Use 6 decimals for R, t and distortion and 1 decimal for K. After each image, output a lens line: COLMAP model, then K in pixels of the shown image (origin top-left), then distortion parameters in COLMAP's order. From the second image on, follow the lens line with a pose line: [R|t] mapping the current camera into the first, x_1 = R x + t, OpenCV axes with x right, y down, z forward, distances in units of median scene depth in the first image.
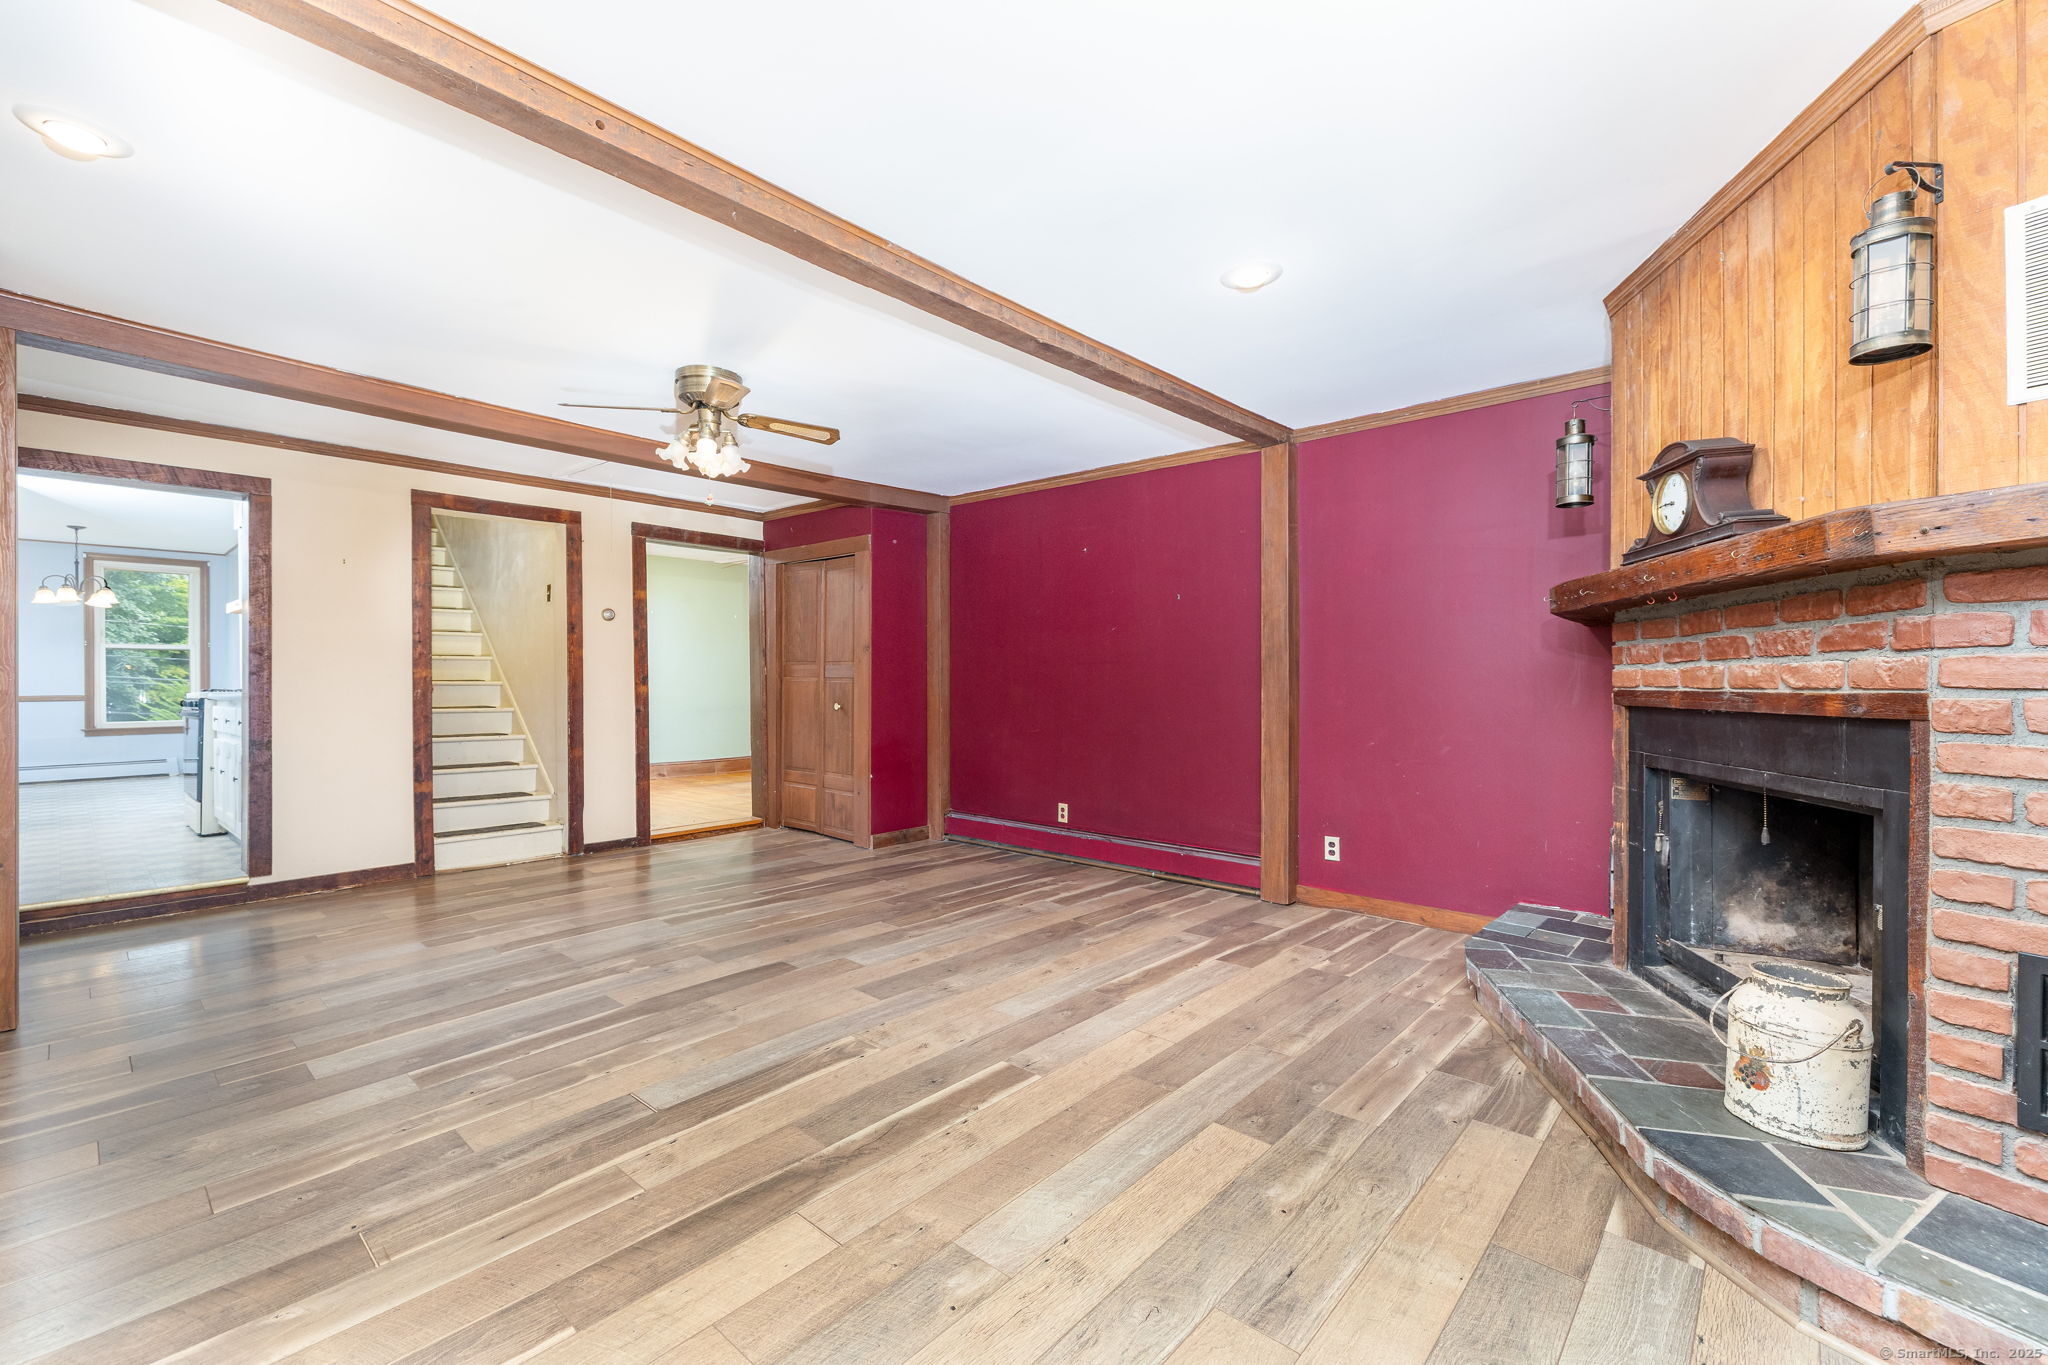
lens RADIAL K [[864.7, 0, 1027.3], [0, 864.7, 683.2], [0, 0, 1]] dist [-0.000759, -0.000901]
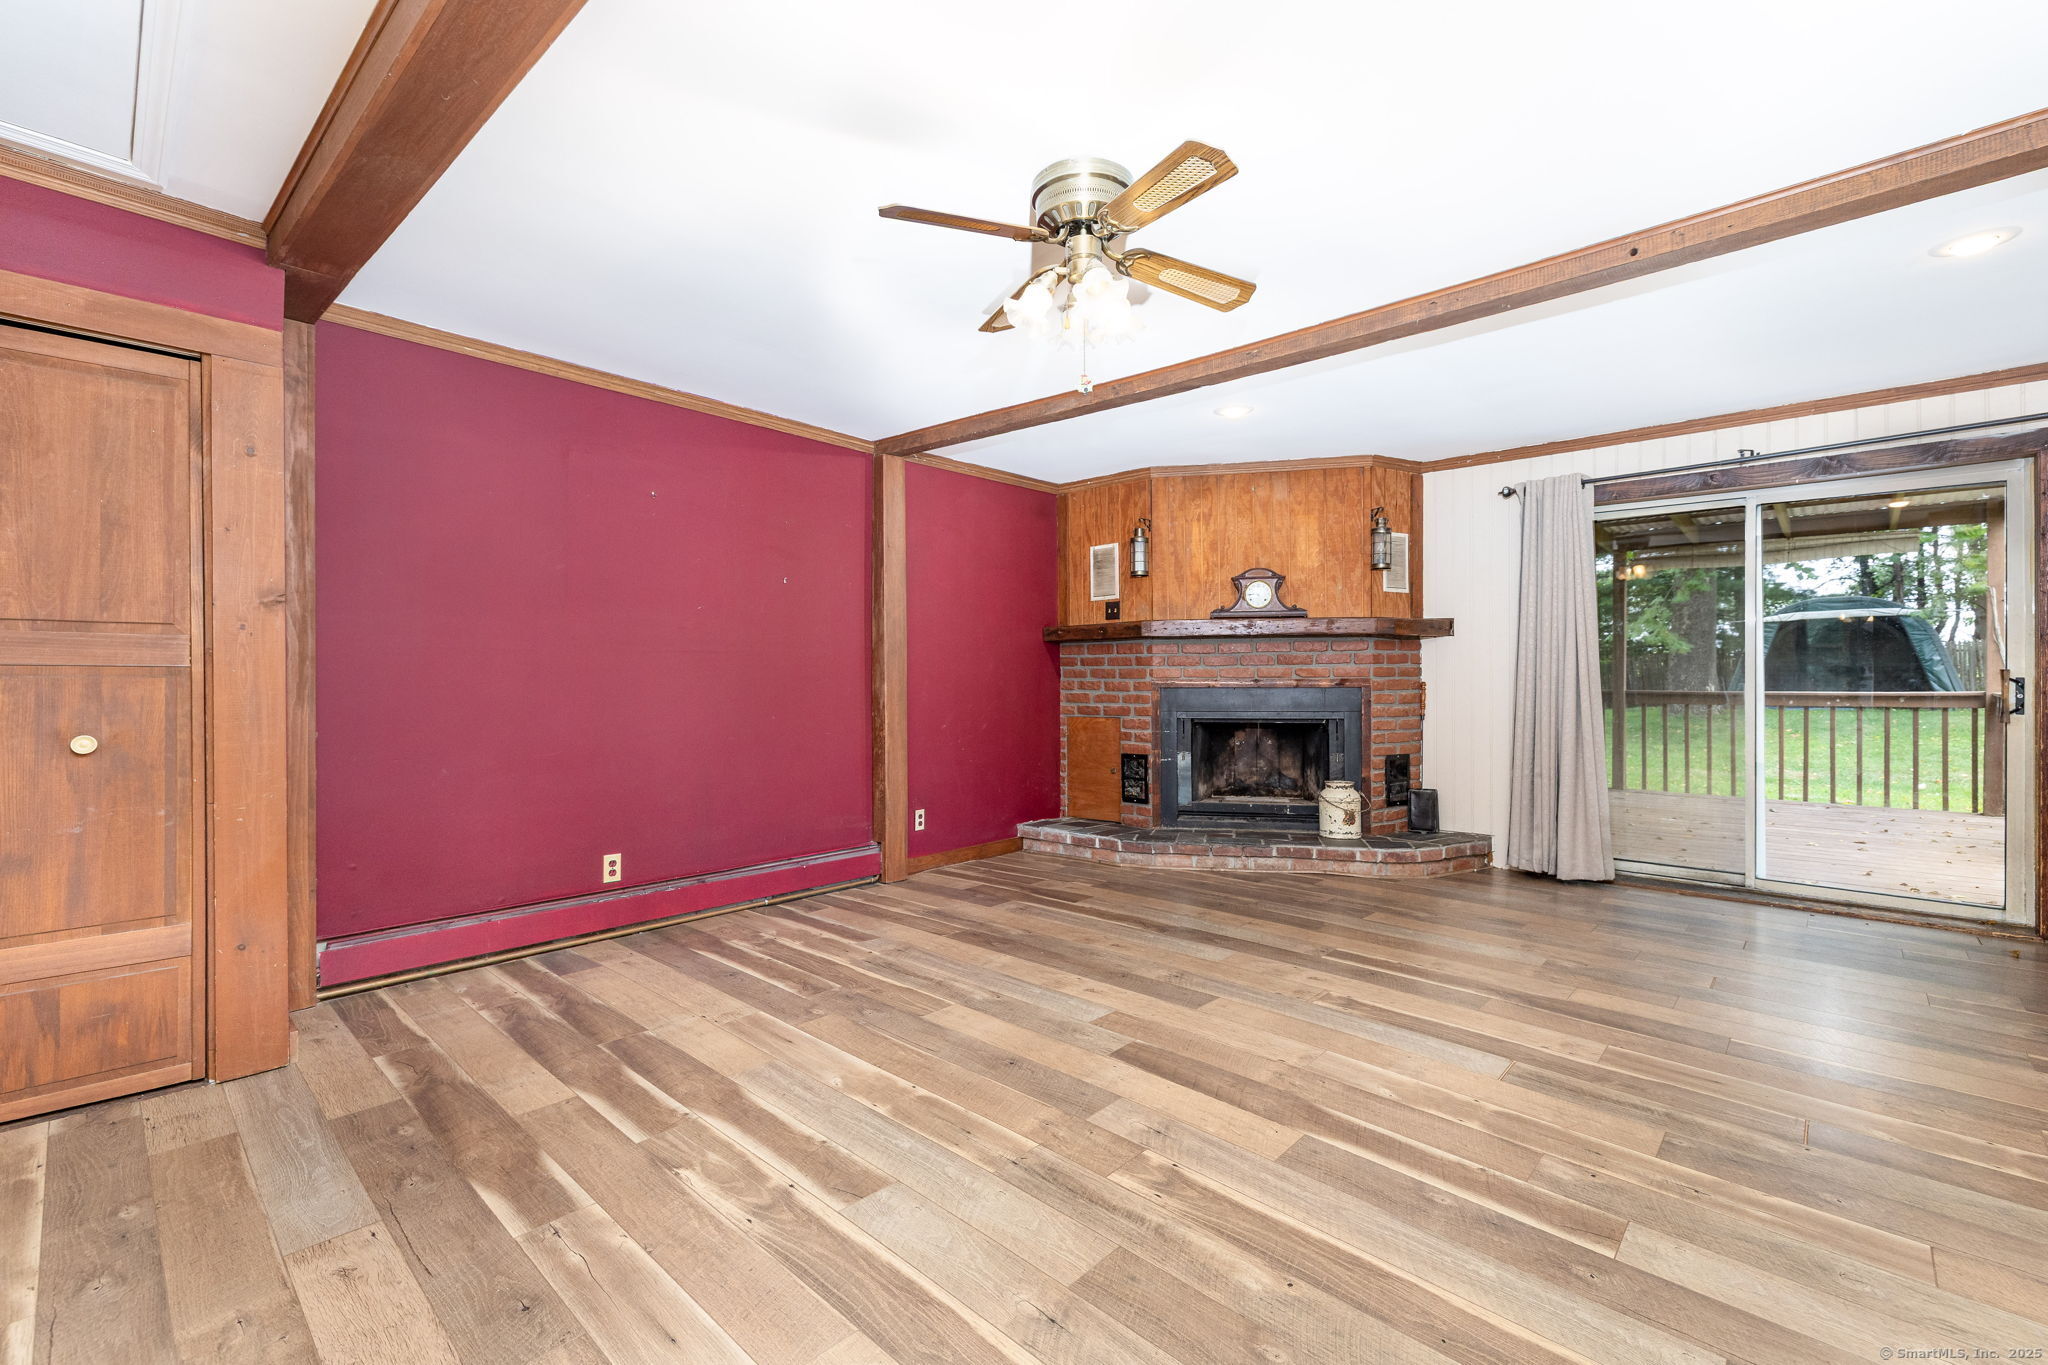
lens RADIAL K [[864.7, 0, 1041.1], [0, 864.7, 676.7], [0, 0, 1]] dist [-0.000759, -0.000901]
pose [[0.017428, 0.002497, 0.999845, -1.208201], [0.005483, 0.999982, -0.002593, 0.005386], [-0.999833, 0.005528, 0.017414, 1.240491]]
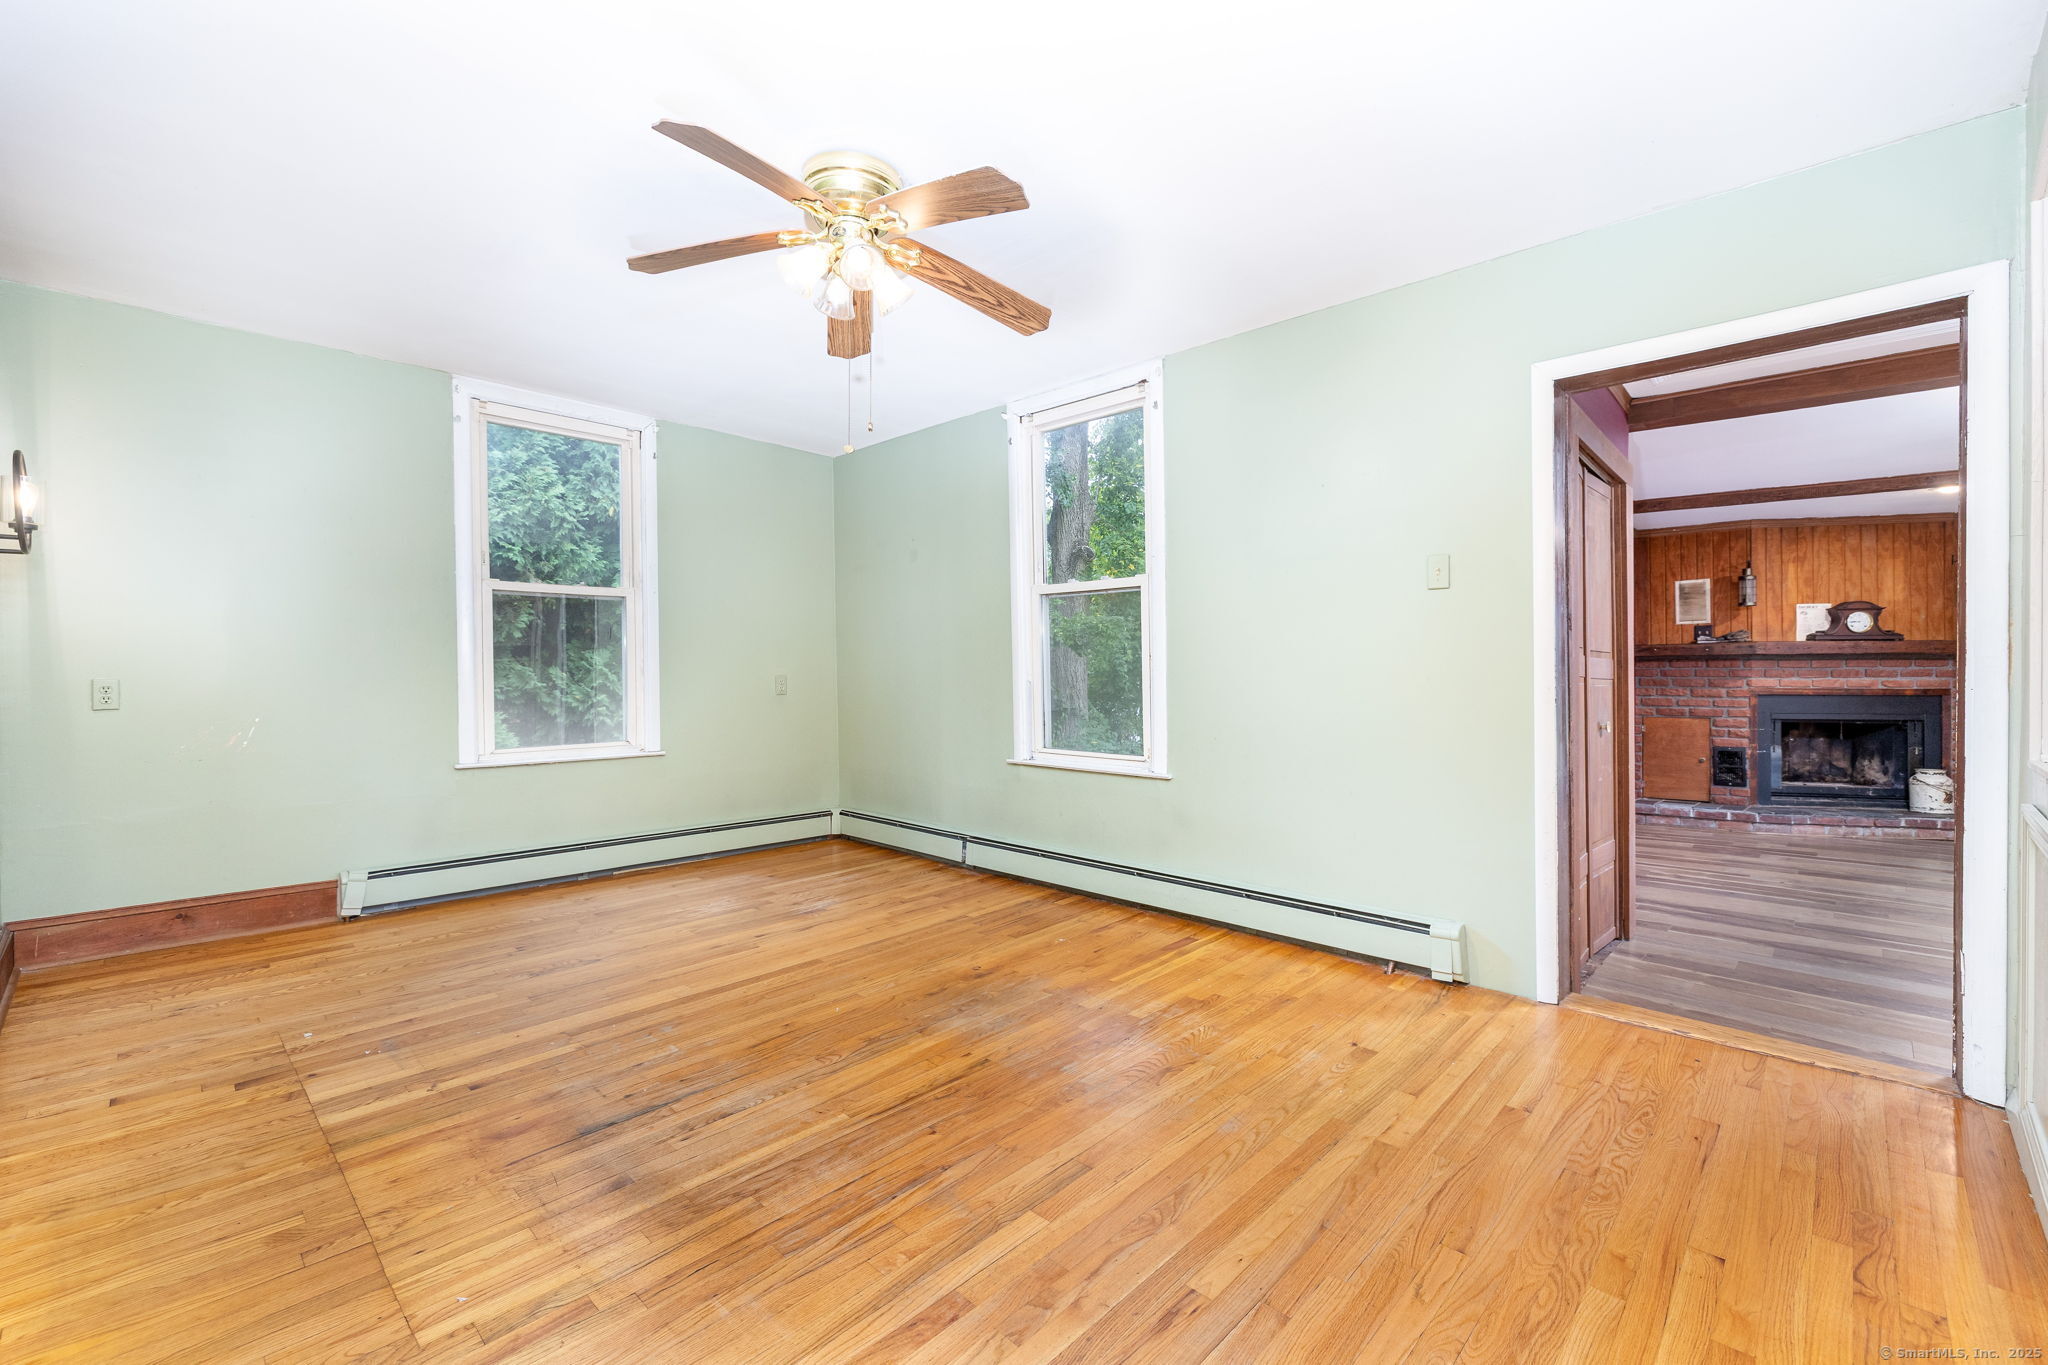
lens RADIAL K [[864.7, 0, 1015.4], [0, 864.7, 685.2], [0, 0, 1]] dist [-0.000759, -0.000901]
pose [[0.033105, -0.006793, 0.999429, -1.750395], [-0.000707, 0.999976, 0.006820, -0.015355], [-0.999452, -0.000932, 0.033099, 2.954632]]
